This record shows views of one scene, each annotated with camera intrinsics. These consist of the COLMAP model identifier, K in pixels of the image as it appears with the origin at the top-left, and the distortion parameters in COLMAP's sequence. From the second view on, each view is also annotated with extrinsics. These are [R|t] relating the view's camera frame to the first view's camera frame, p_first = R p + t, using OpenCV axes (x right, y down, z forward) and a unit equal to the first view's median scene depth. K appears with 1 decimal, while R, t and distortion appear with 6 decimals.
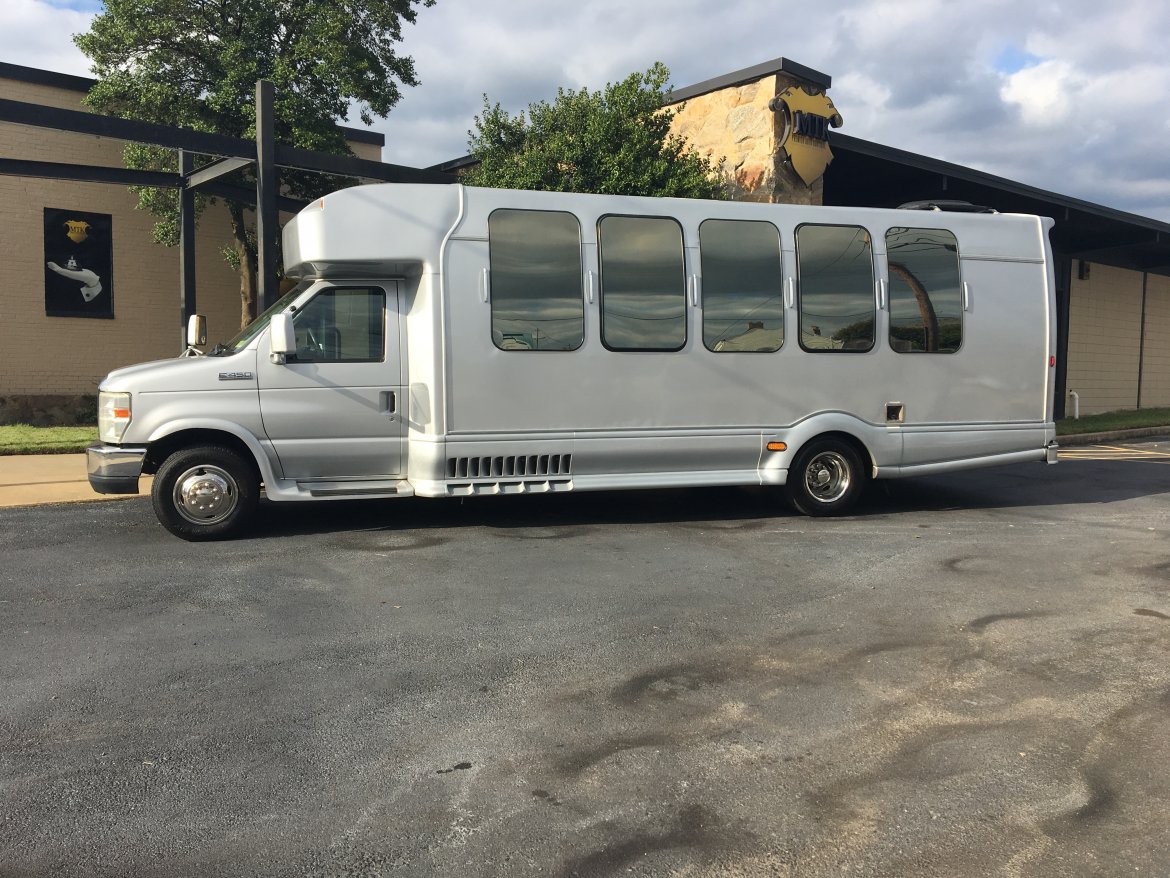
lens RADIAL K [[981.8, 0, 579.0], [0, 981.8, 461.8], [0, 0, 1]] dist [0.081215, -0.128037]
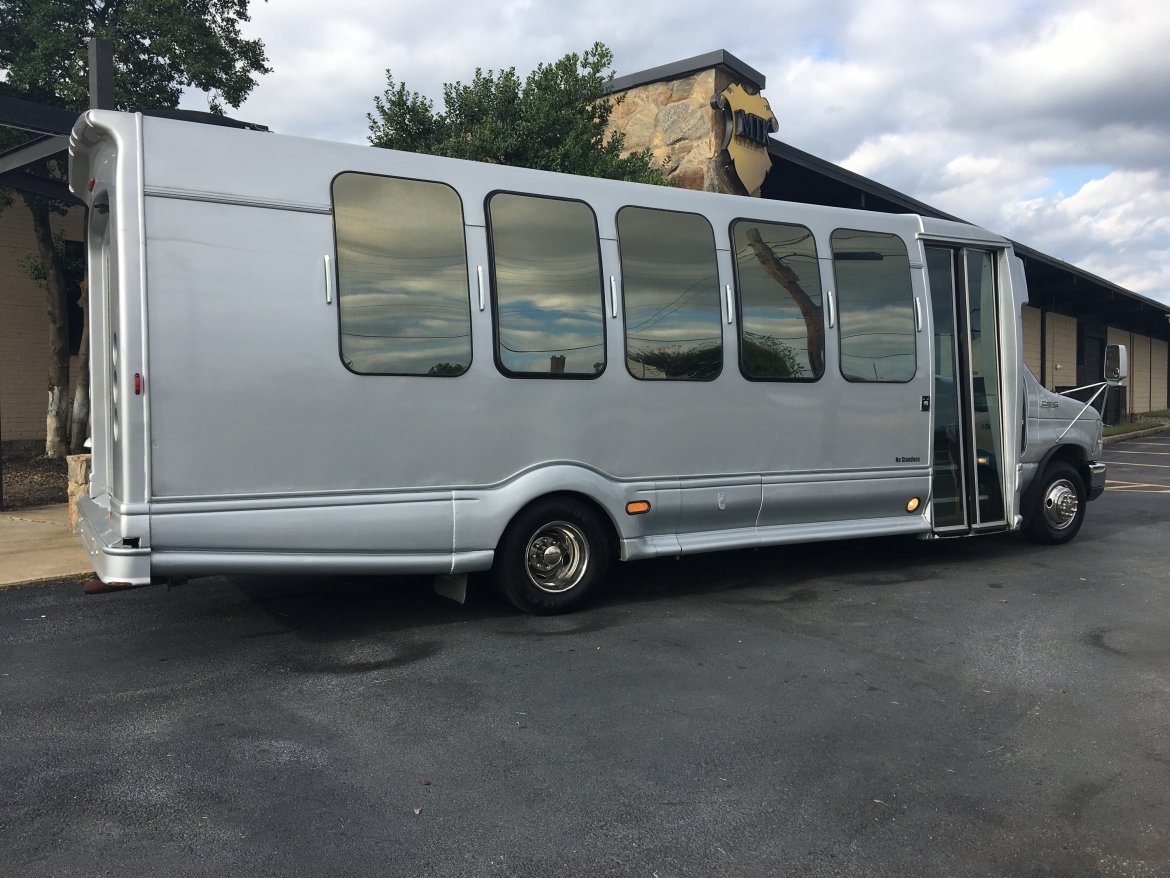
lens RADIAL K [[985.3, 0, 577.6], [0, 985.3, 449.1], [0, 0, 1]] dist [0.080531, -0.123102]
pose [[0.981023, -0.024382, 0.192353, -0.144140], [0.032342, 0.998741, -0.038351, -0.027673], [-0.191175, 0.043845, 0.980576, 0.231389]]
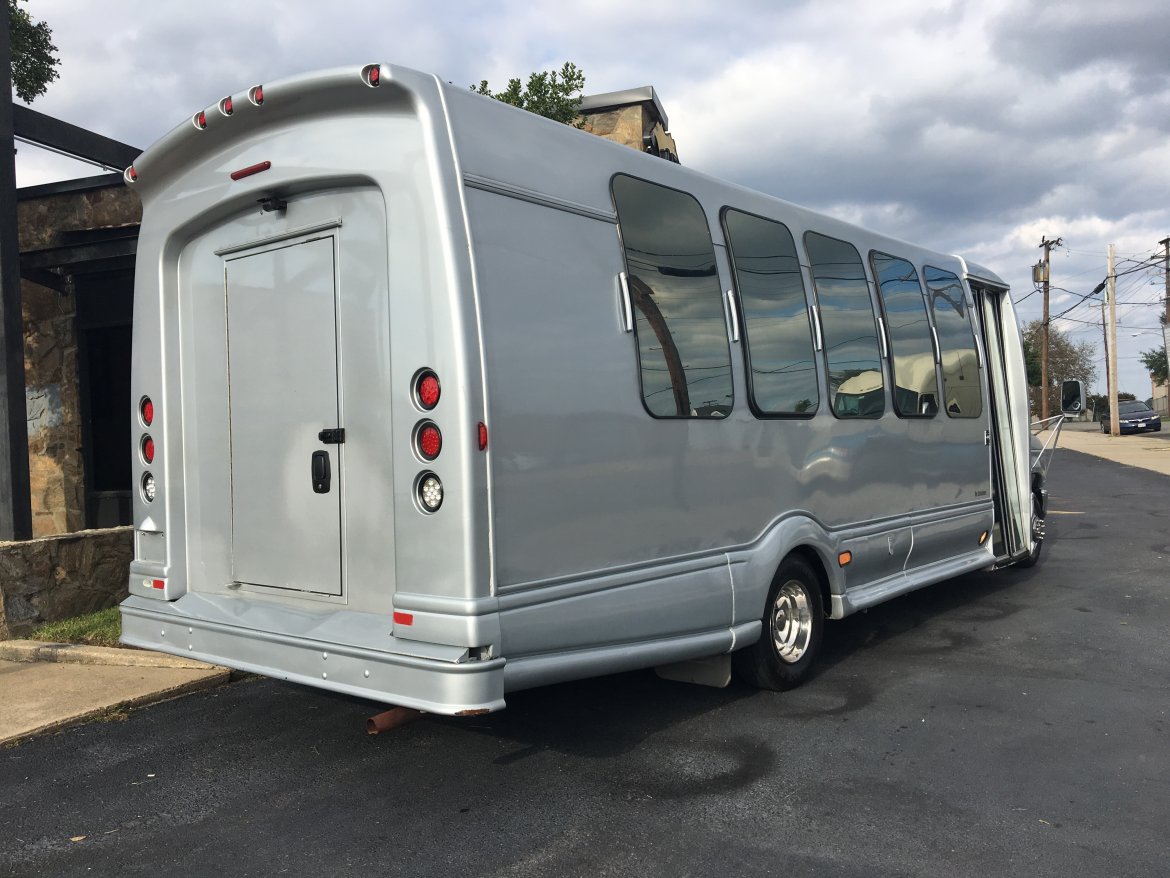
lens RADIAL K [[990.0, 0, 583.5], [0, 990.0, 455.7], [0, 0, 1]] dist [0.083560, -0.125012]
pose [[0.847031, -0.049489, 0.529234, -0.452899], [0.094250, 0.993863, -0.057910, -0.056916], [-0.523120, 0.098932, 0.846497, 0.449474]]
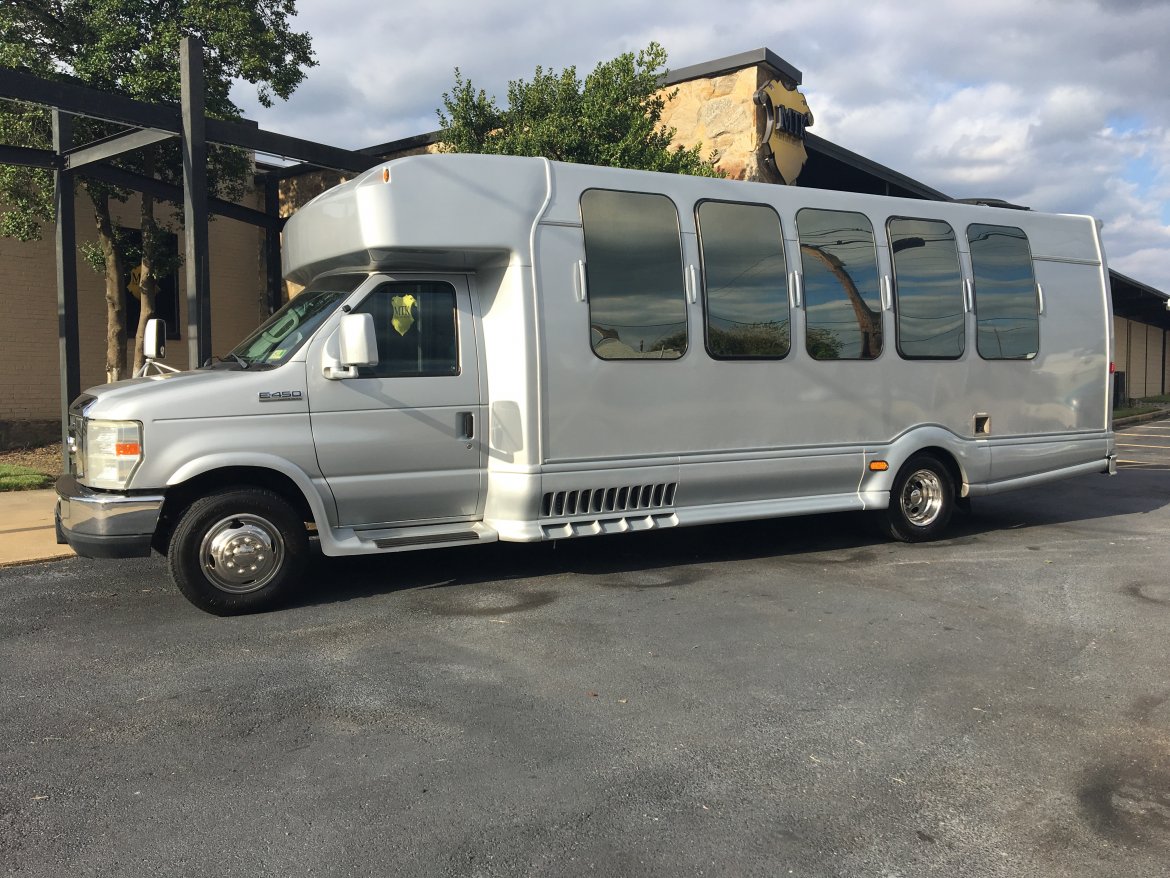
lens RADIAL K [[984.5, 0, 577.9], [0, 984.5, 454.6], [0, 0, 1]] dist [0.081694, -0.125350]
pose [[0.979455, -0.027310, 0.199805, -0.232670], [0.031613, 0.999331, -0.018379, -0.016949], [-0.199169, 0.024317, 0.979663, 0.173605]]
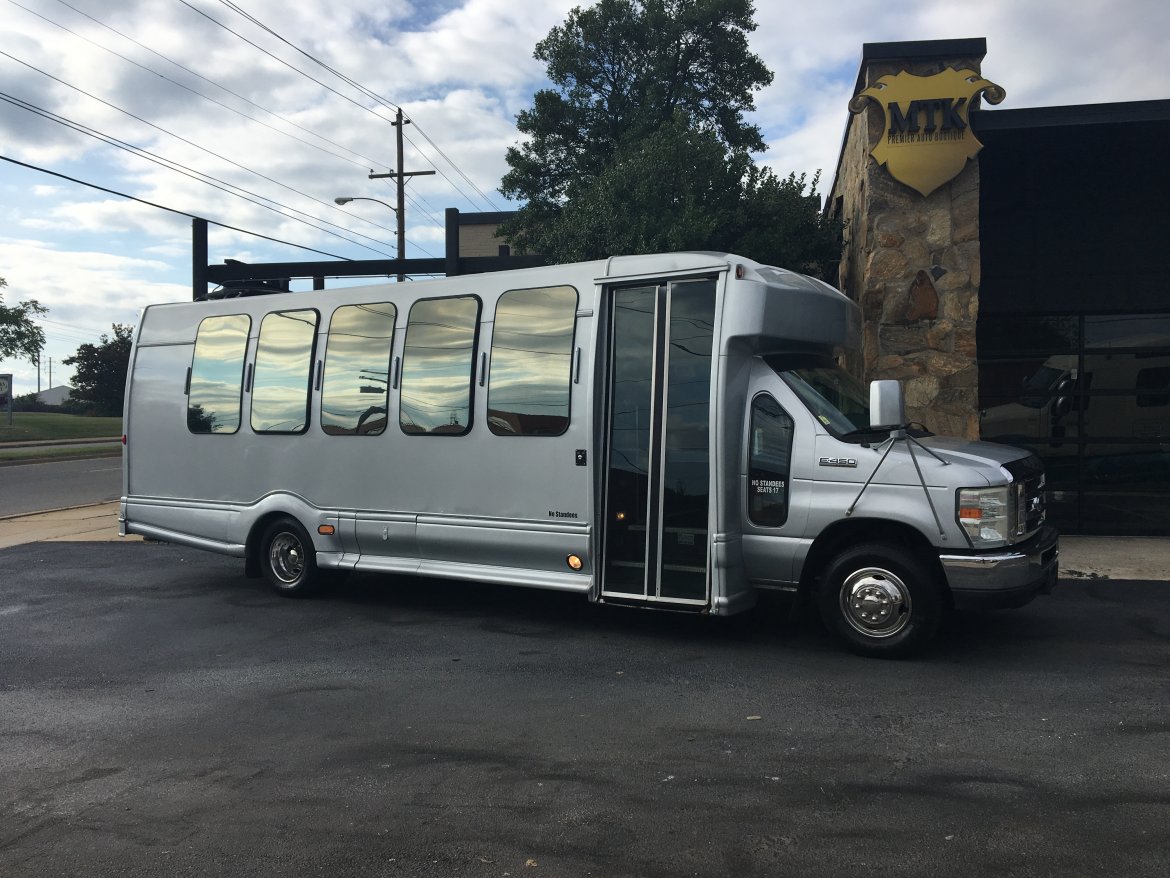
lens RADIAL K [[981.8, 0, 579.0], [0, 981.8, 461.8], [0, 0, 1]] dist [0.081215, -0.128037]
pose [[0.633830, 0.011551, -0.773386, 0.931591], [-0.056017, 0.997948, -0.031003, -0.061303], [0.771442, 0.062973, 0.633176, 0.496212]]
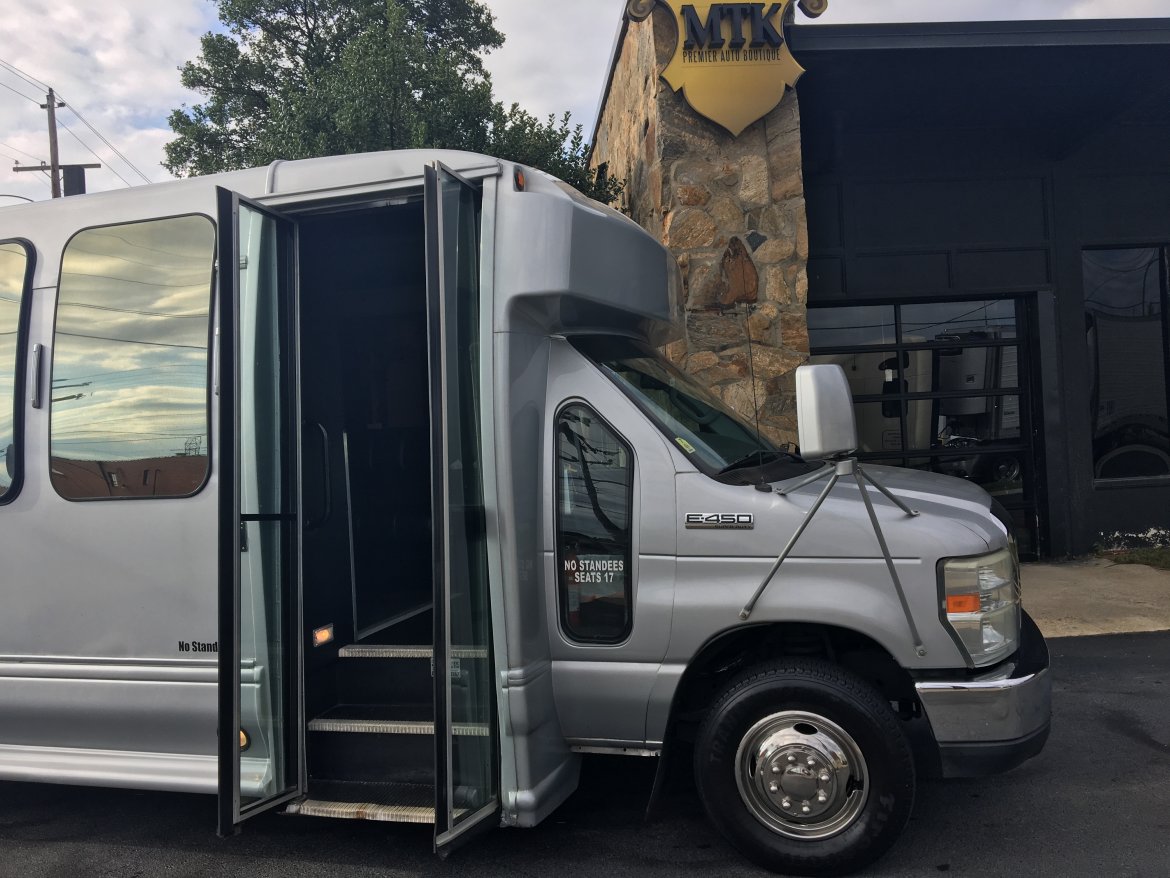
lens RADIAL K [[990.0, 0, 583.5], [0, 990.0, 455.7], [0, 0, 1]] dist [0.083560, -0.125012]
pose [[0.815749, -0.050016, -0.576240, 0.683492], [0.011732, 0.997480, -0.069970, -0.092423], [0.578287, 0.050318, 0.814280, 0.738843]]
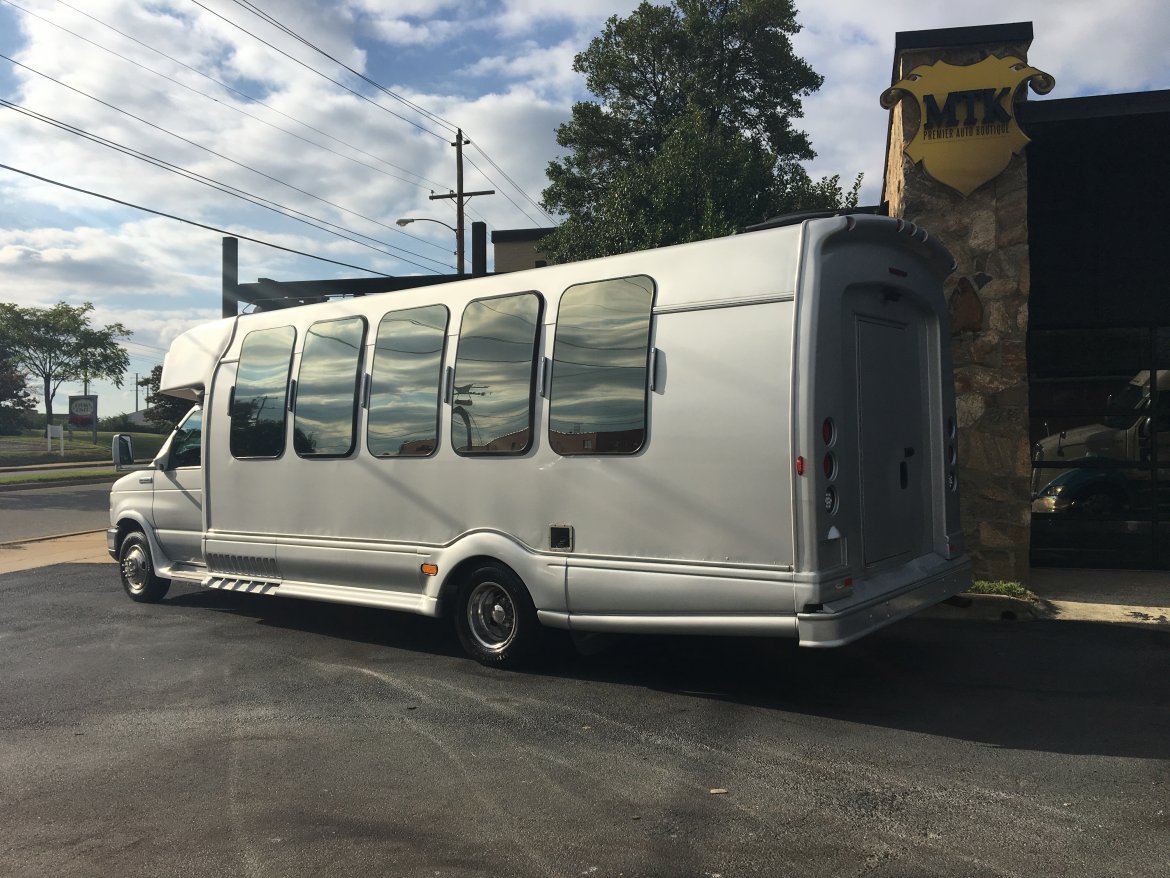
lens RADIAL K [[984.5, 0, 577.9], [0, 984.5, 454.6], [0, 0, 1]] dist [0.081694, -0.125350]
pose [[0.570316, -0.008134, -0.821385, 0.920200], [-0.063270, 0.996545, -0.053799, -0.072200], [0.818985, 0.082651, 0.567831, 0.598845]]
